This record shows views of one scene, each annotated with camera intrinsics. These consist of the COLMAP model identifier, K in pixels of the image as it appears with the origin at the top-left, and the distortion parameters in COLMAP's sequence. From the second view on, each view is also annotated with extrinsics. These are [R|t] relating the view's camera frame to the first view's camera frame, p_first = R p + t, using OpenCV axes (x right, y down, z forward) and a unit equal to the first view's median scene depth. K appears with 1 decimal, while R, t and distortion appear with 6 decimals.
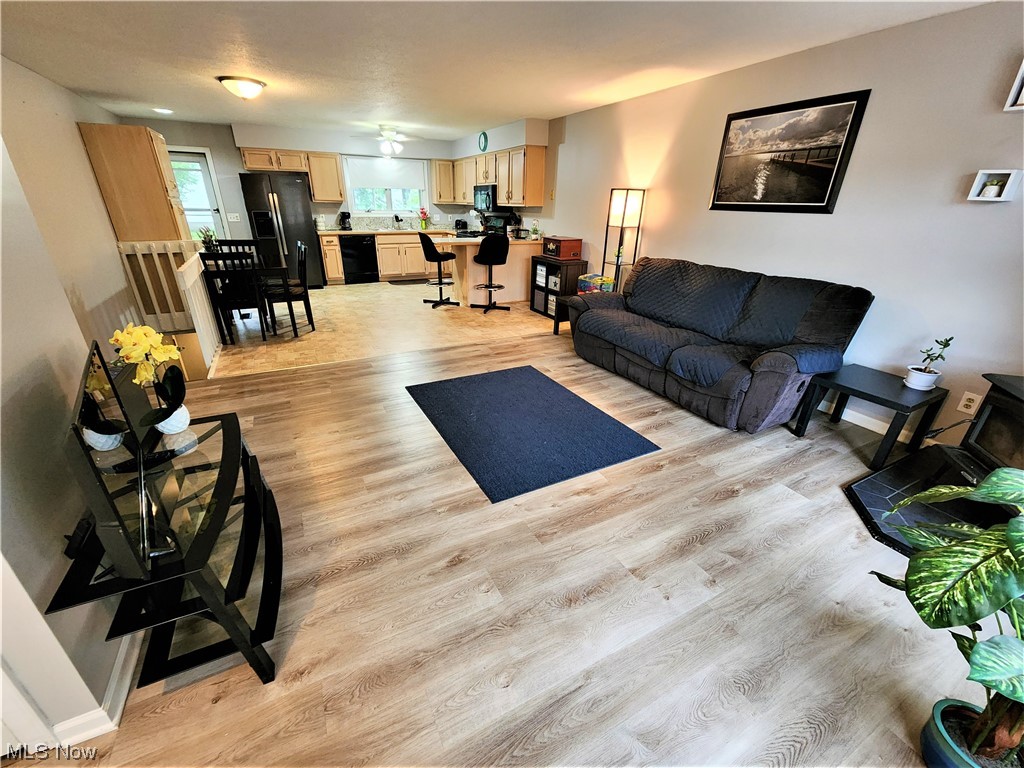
lens RADIAL K [[421.2, 0, 507.2], [0, 421.2, 390.8], [0, 0, 1]] dist [0.003826, -0.003045]
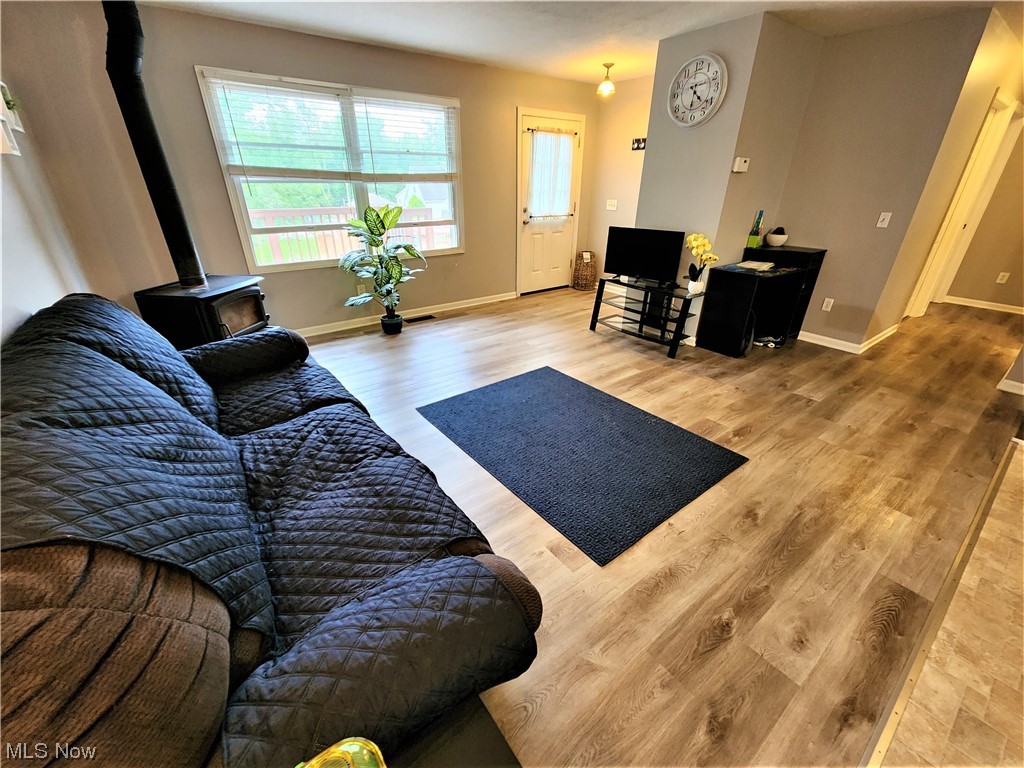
lens RADIAL K [[419.2, 0, 510.5], [0, 419.2, 389.5], [0, 0, 1]] dist [0.002406, -0.000195]
pose [[-0.985282, 0.056692, -0.161259, 0.238721], [-0.088705, 0.636846, 0.765871, -0.573134], [0.146116, 0.768904, -0.622444, 1.310928]]
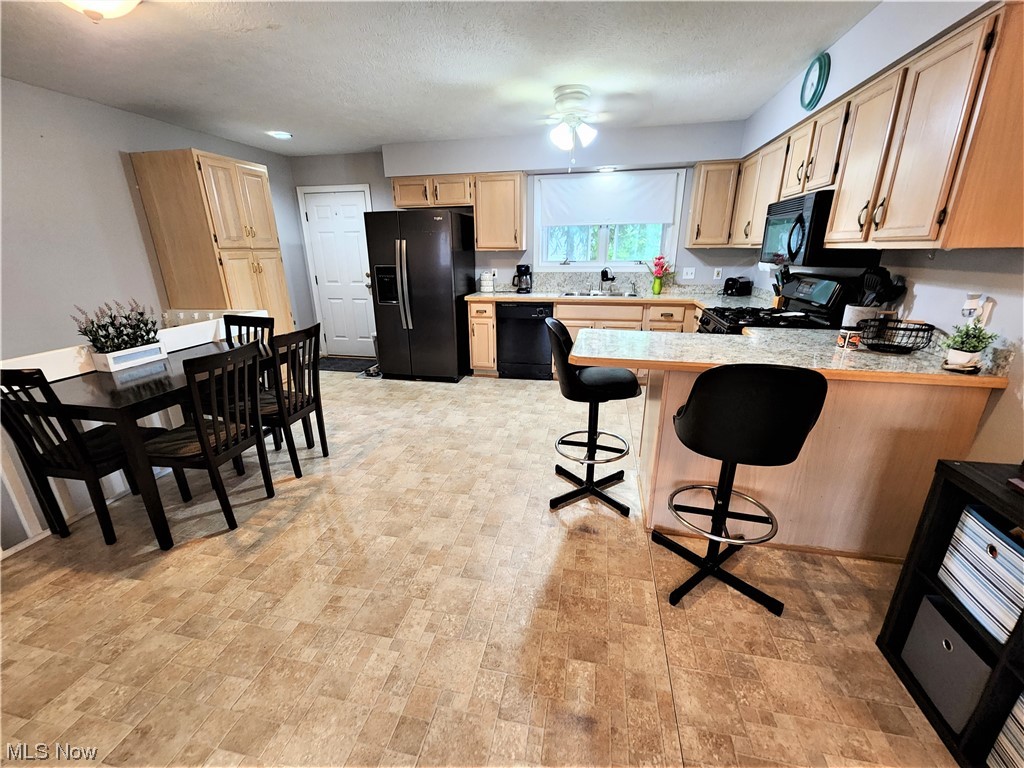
lens RADIAL K [[423.4, 0, 506.1], [0, 423.4, 391.9], [0, 0, 1]] dist [0.003671, -0.003300]
pose [[0.771653, 0.180414, -0.609920, 0.017927], [-0.238221, 0.971108, -0.014137, -0.503491], [0.589748, 0.156205, 0.792337, 1.149230]]
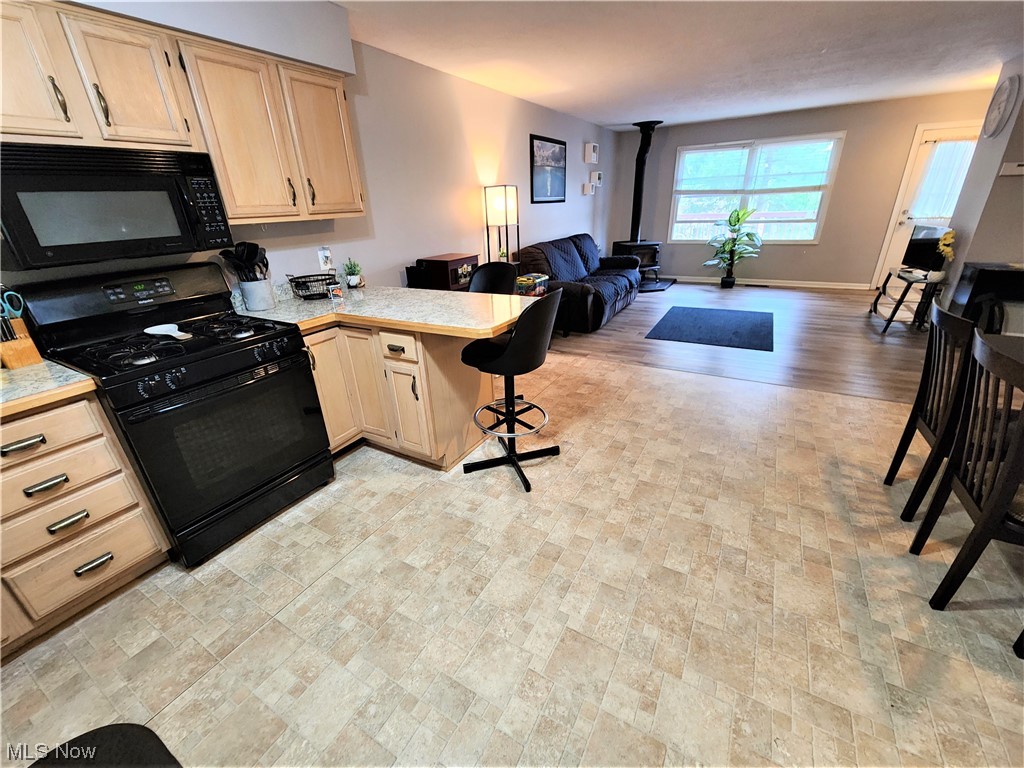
lens RADIAL K [[421.2, 0, 507.2], [0, 421.2, 390.8], [0, 0, 1]] dist [0.003826, -0.003045]
pose [[-0.533623, -0.339398, 0.774633, -0.803719], [0.376093, 0.725159, 0.576801, -0.891389], [-0.757496, 0.599128, -0.259316, 1.964604]]
